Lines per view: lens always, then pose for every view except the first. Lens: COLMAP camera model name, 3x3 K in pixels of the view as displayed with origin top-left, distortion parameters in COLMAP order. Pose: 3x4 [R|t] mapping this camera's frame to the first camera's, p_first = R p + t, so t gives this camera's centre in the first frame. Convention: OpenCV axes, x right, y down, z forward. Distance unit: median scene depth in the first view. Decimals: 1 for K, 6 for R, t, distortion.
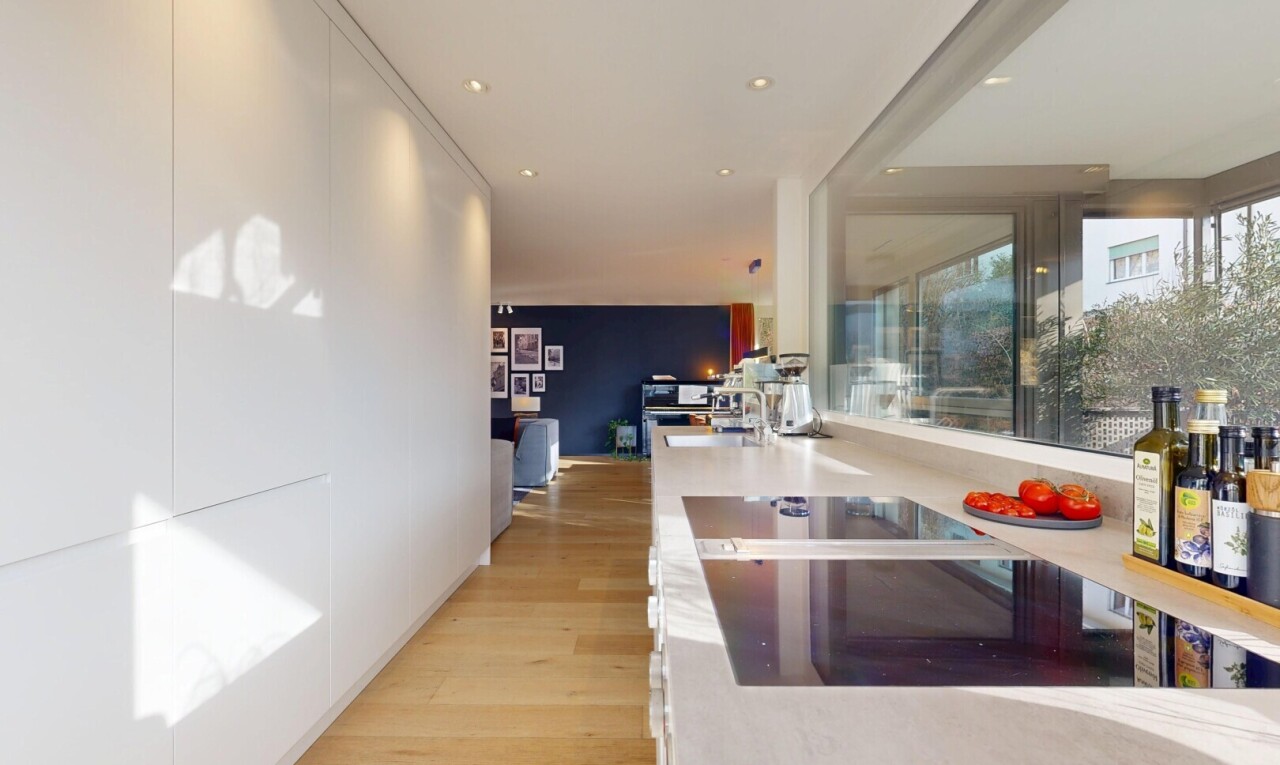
lens RADIAL K [[552.2, 0, 640.0], [0, 552.2, 382.5], [0, 0, 1]] dist [0.000175, 0.000128]
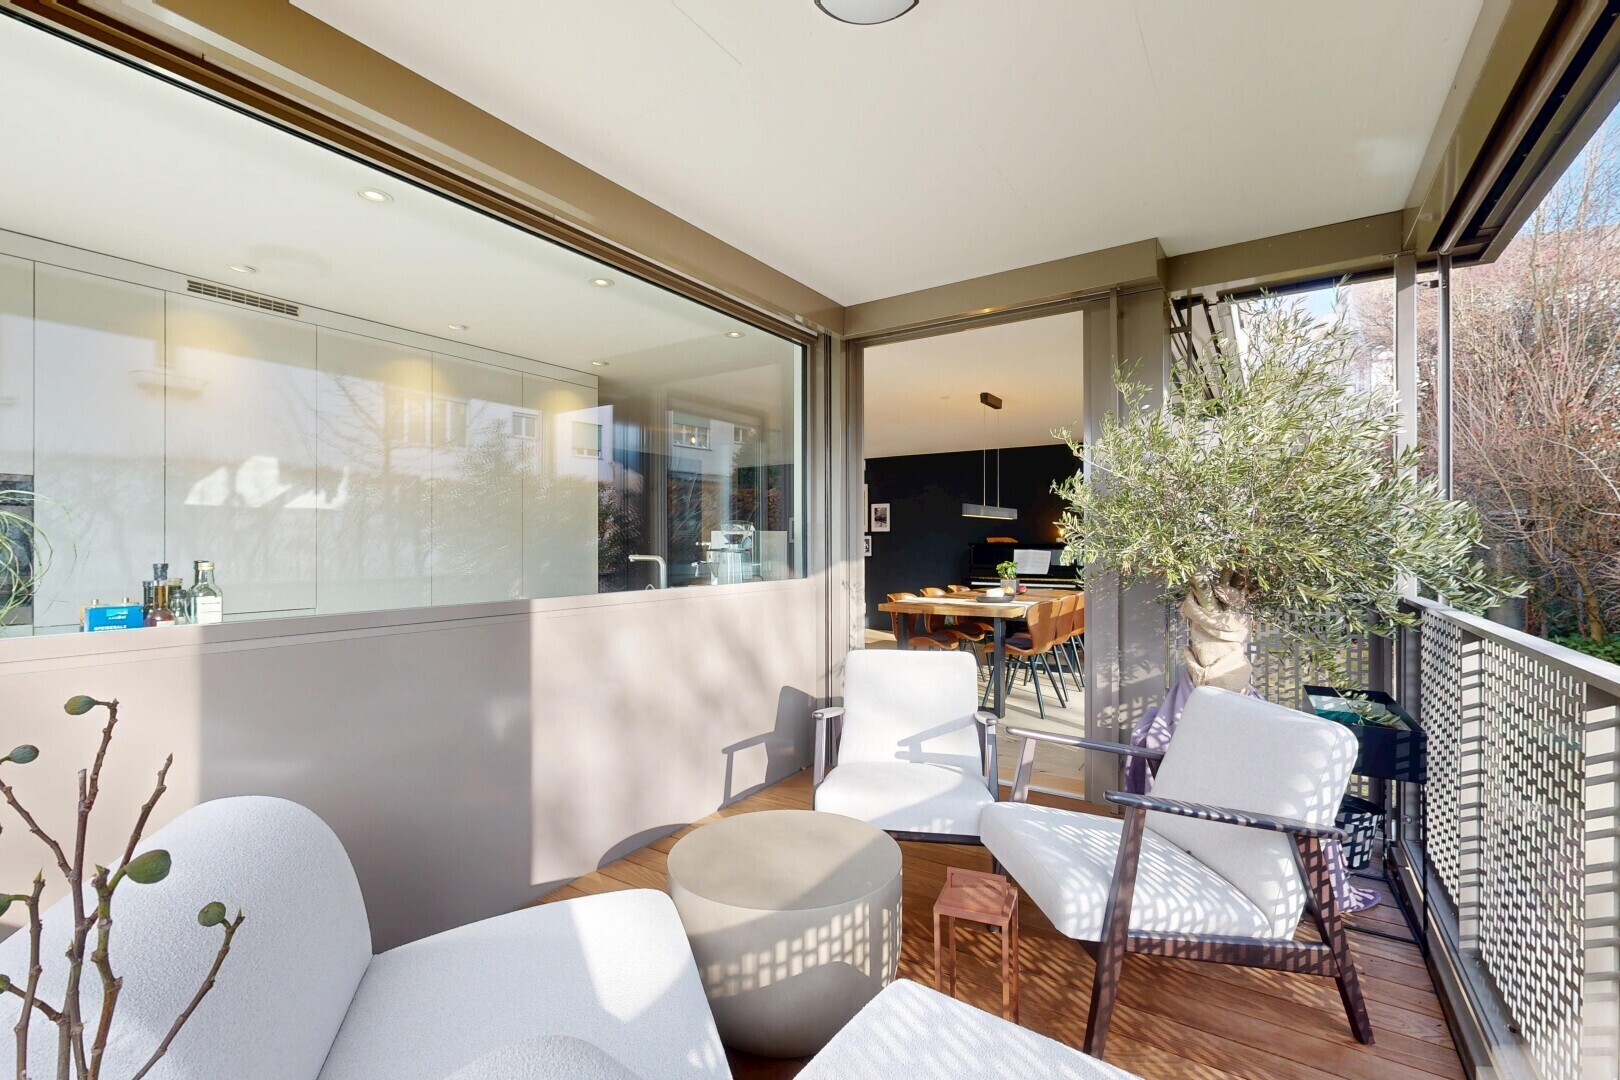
lens RADIAL K [[698.3, 0, 809.9], [0, 698.3, 538.8], [0, 0, 1]] dist [0.000448, -0.000035]
pose [[0.841711, -0.001921, -0.539924, 0.354414], [-0.002062, 0.999975, -0.006771, -0.003283], [0.539924, 0.006813, 0.841686, 0.010228]]
